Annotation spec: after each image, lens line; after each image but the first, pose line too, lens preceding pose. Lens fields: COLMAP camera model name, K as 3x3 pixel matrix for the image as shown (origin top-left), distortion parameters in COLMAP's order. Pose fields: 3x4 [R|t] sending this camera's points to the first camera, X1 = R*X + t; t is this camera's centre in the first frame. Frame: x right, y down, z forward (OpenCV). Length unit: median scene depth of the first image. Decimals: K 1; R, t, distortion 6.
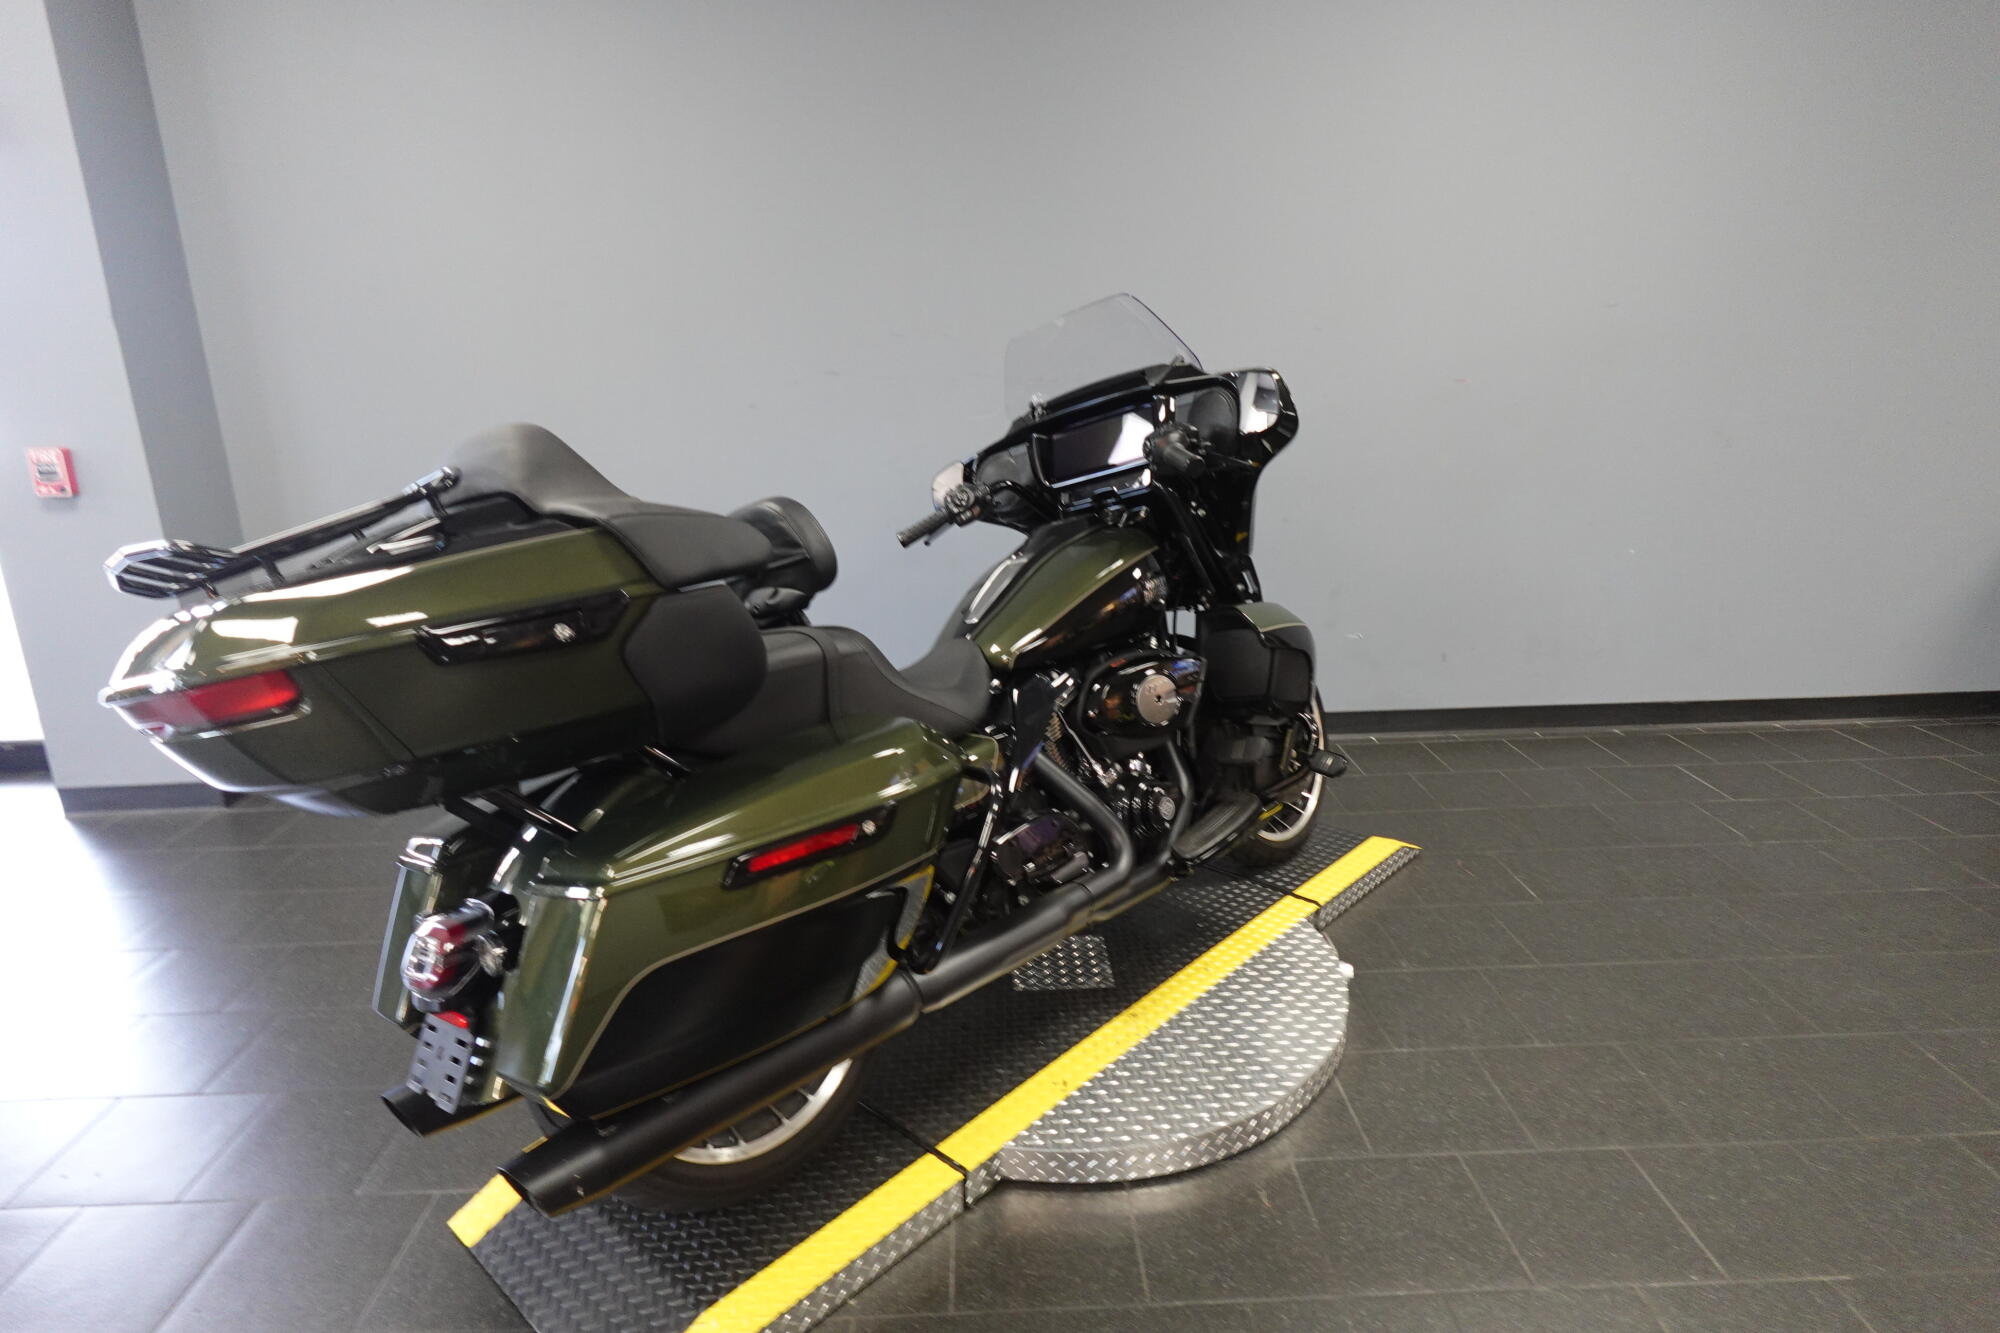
lens RADIAL K [[1137.5, 0, 1000.6], [0, 1137.5, 660.9], [0, 0, 1]] dist [0.003770, -0.003399]
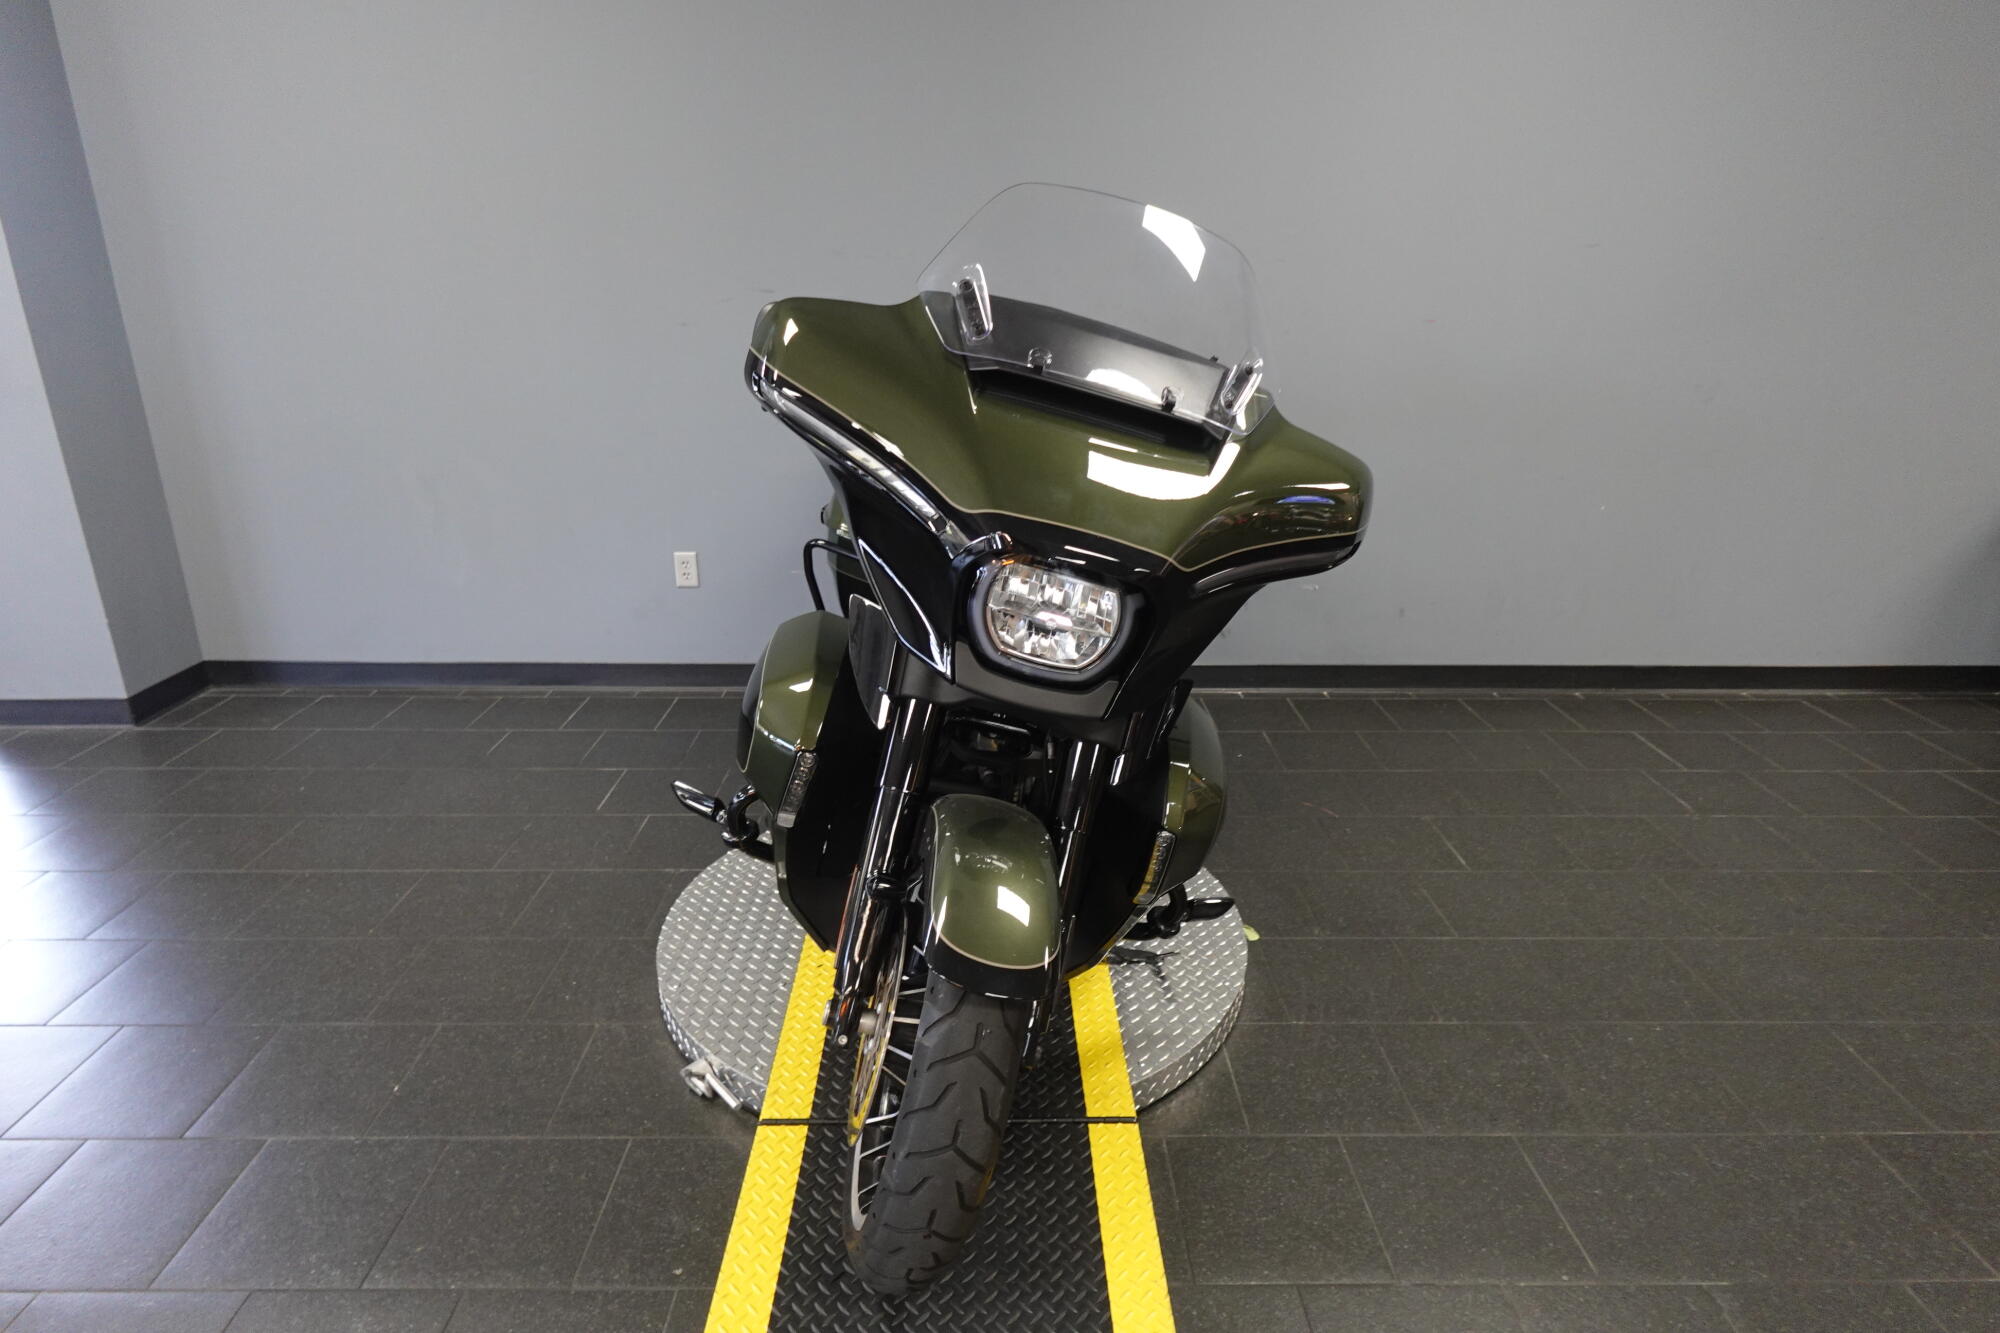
lens RADIAL K [[1136.3, 0, 1000.0], [0, 1136.3, 666.5], [0, 0, 1]] dist [-0.000314, -0.000468]
pose [[0.999441, 0.033211, -0.003713, 0.101606], [-0.032930, 0.997662, 0.059882, -0.006685], [0.005693, -0.059726, 0.998199, 0.066316]]
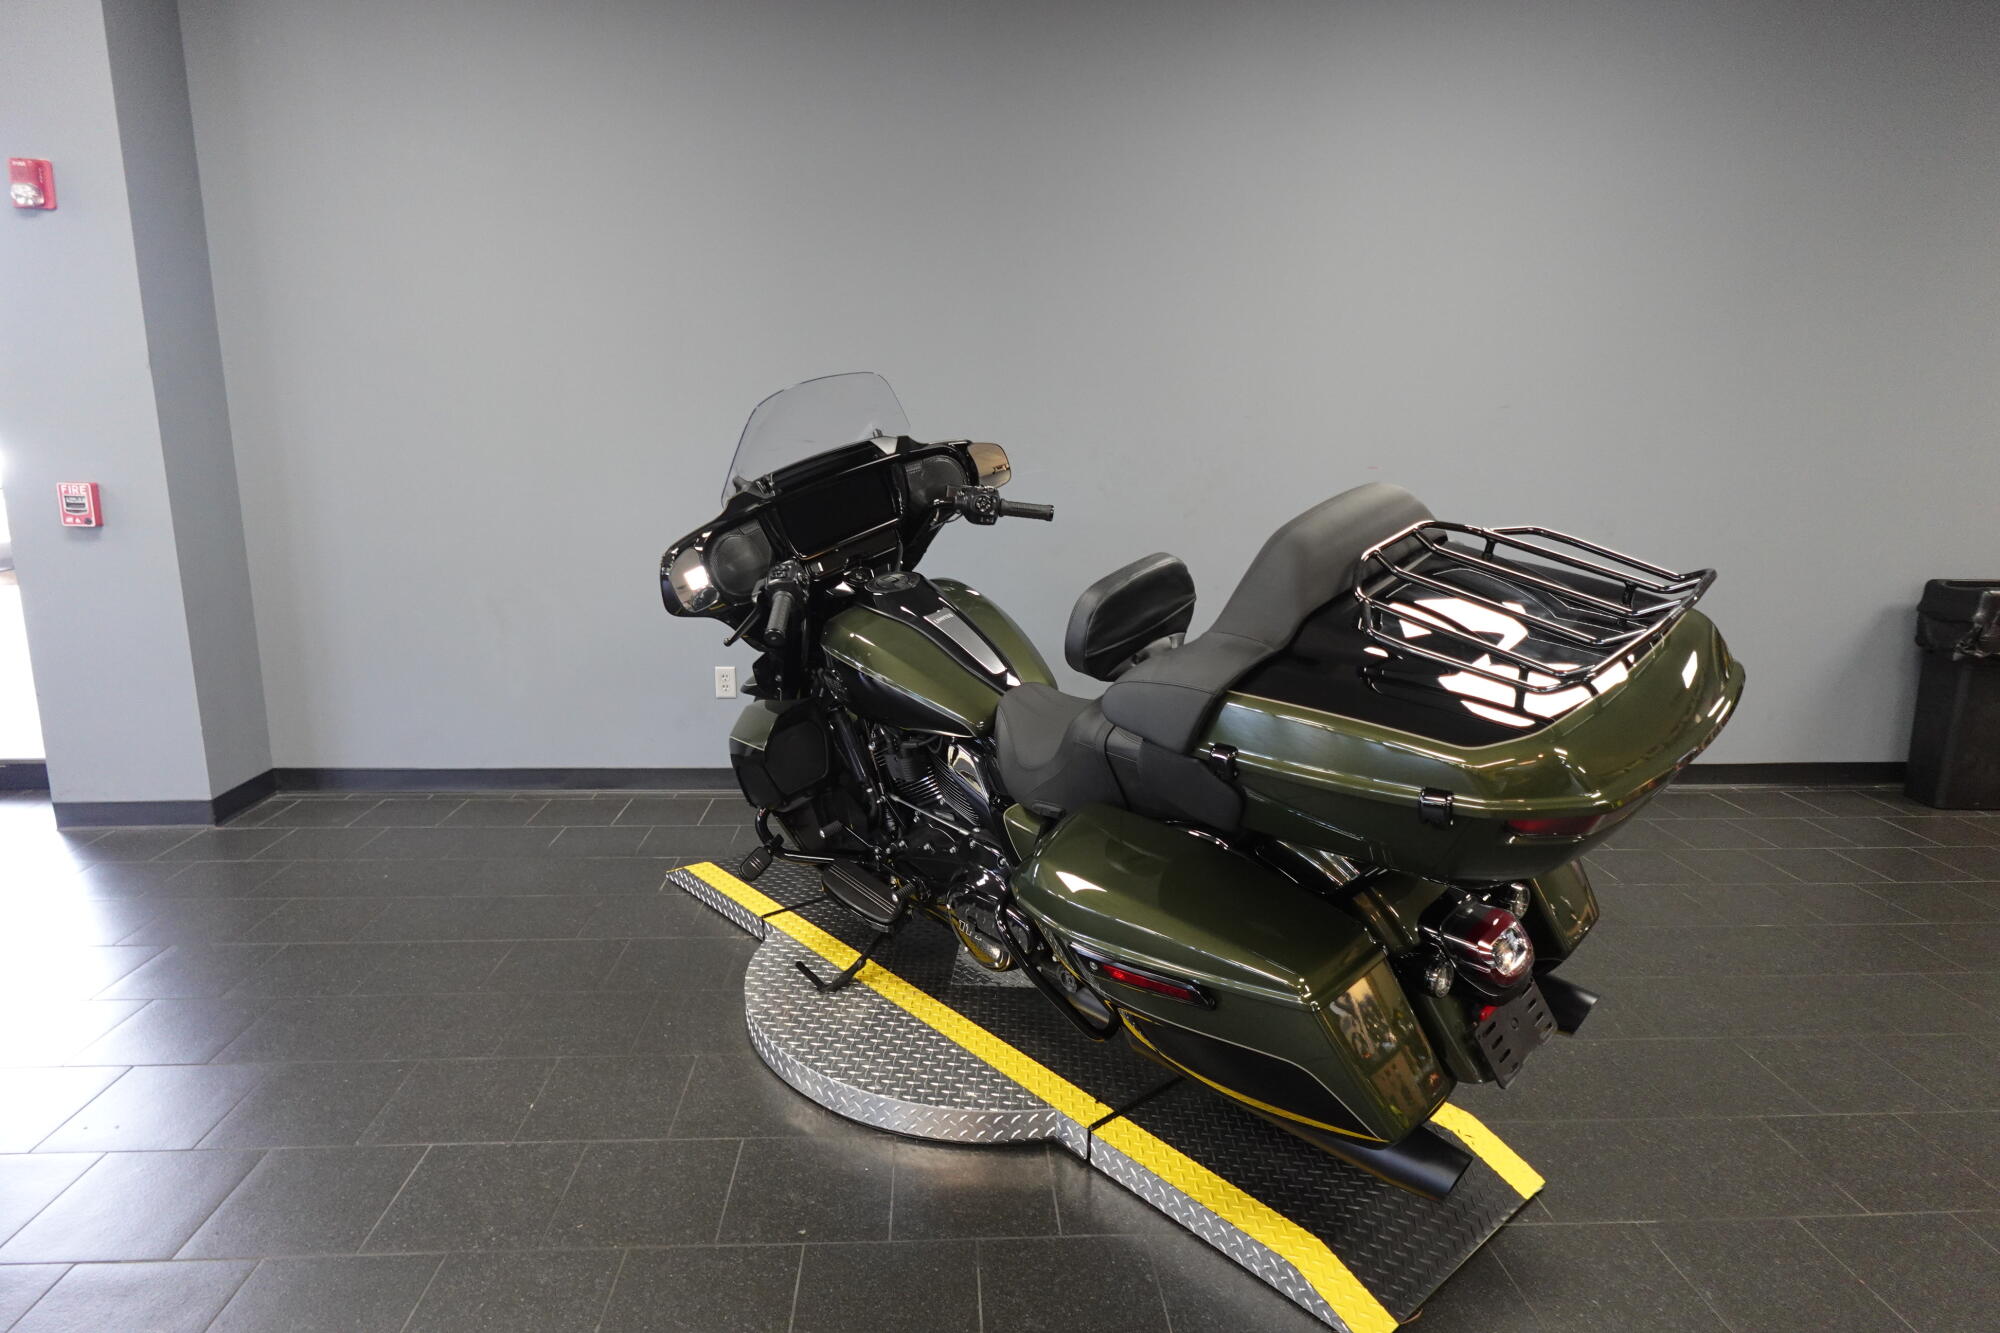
lens RADIAL K [[1136.5, 0, 999.3], [0, 1136.5, 667.7], [0, 0, 1]] dist [-0.000152, 0.000407]
pose [[0.999014, 0.028951, 0.033649, 0.010112], [-0.026769, 0.997619, -0.063565, 0.051855], [-0.035409, 0.062602, 0.997410, -0.147668]]
